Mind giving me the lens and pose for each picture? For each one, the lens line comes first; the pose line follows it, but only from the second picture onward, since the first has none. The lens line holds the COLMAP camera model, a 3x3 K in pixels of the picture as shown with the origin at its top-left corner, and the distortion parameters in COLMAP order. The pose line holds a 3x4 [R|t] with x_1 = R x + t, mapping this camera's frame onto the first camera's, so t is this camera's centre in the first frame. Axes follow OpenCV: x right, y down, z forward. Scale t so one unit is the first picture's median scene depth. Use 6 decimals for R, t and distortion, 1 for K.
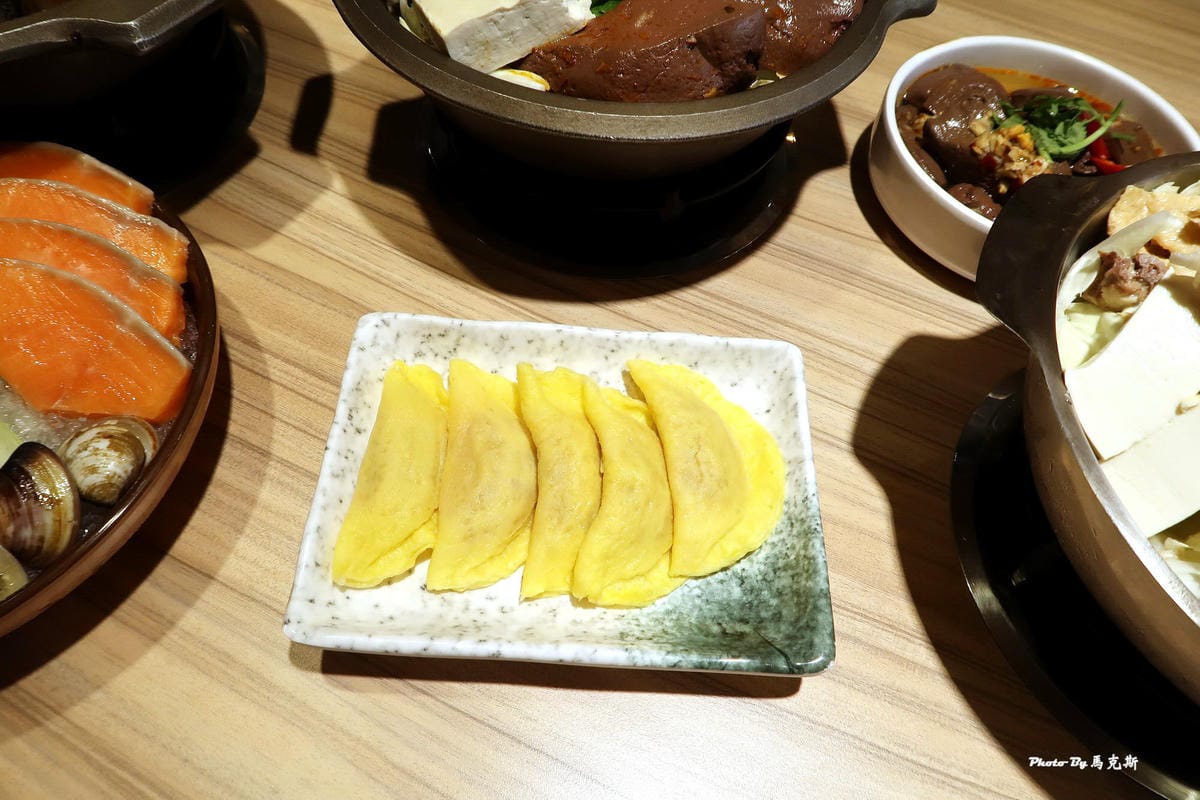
lens RADIAL K [[871.2, 0, 600.4], [0, 871.2, 383.0], [0, 0, 1]] dist [-0.000313, -0.000347]
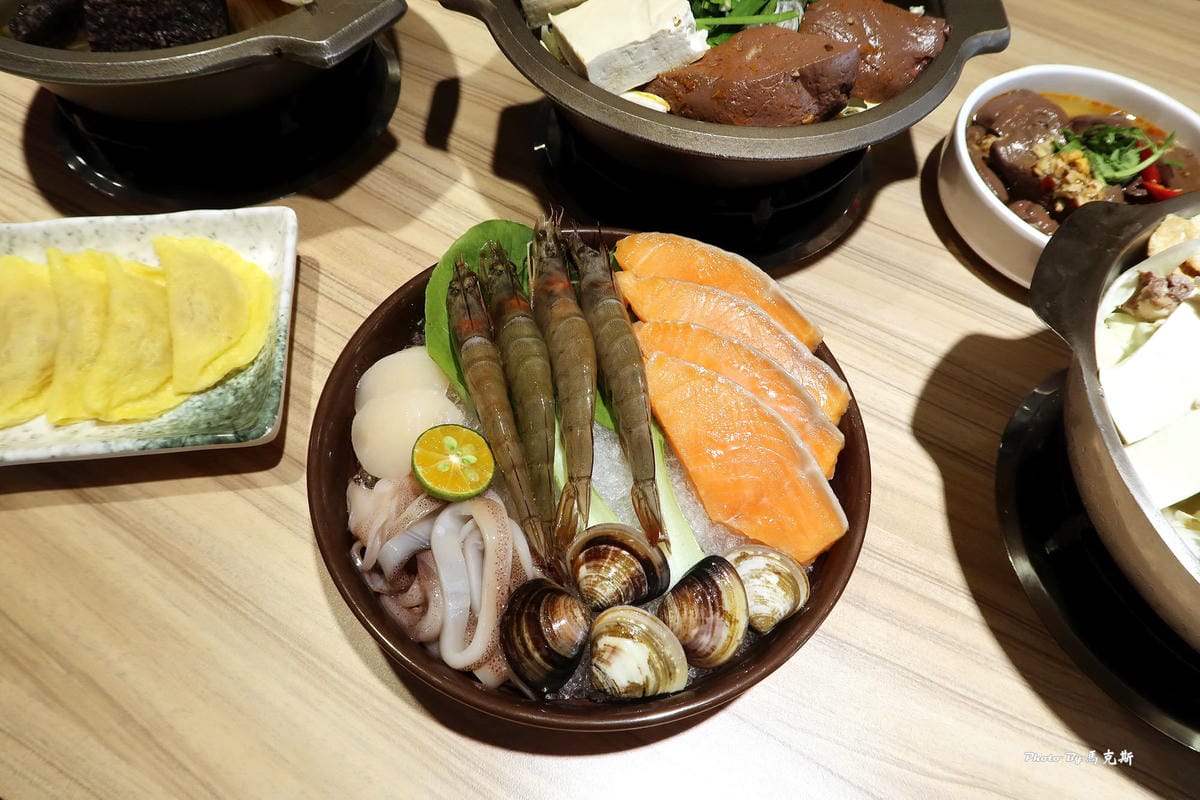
lens RADIAL K [[871.2, 0, 600.4], [0, 871.2, 383.0], [0, 0, 1]] dist [-0.000313, -0.000347]
pose [[0.997676, 0.050933, -0.045265, -0.071616], [-0.050016, 0.998524, 0.021154, 0.009549], [0.046275, -0.018841, 0.998751, -0.166545]]
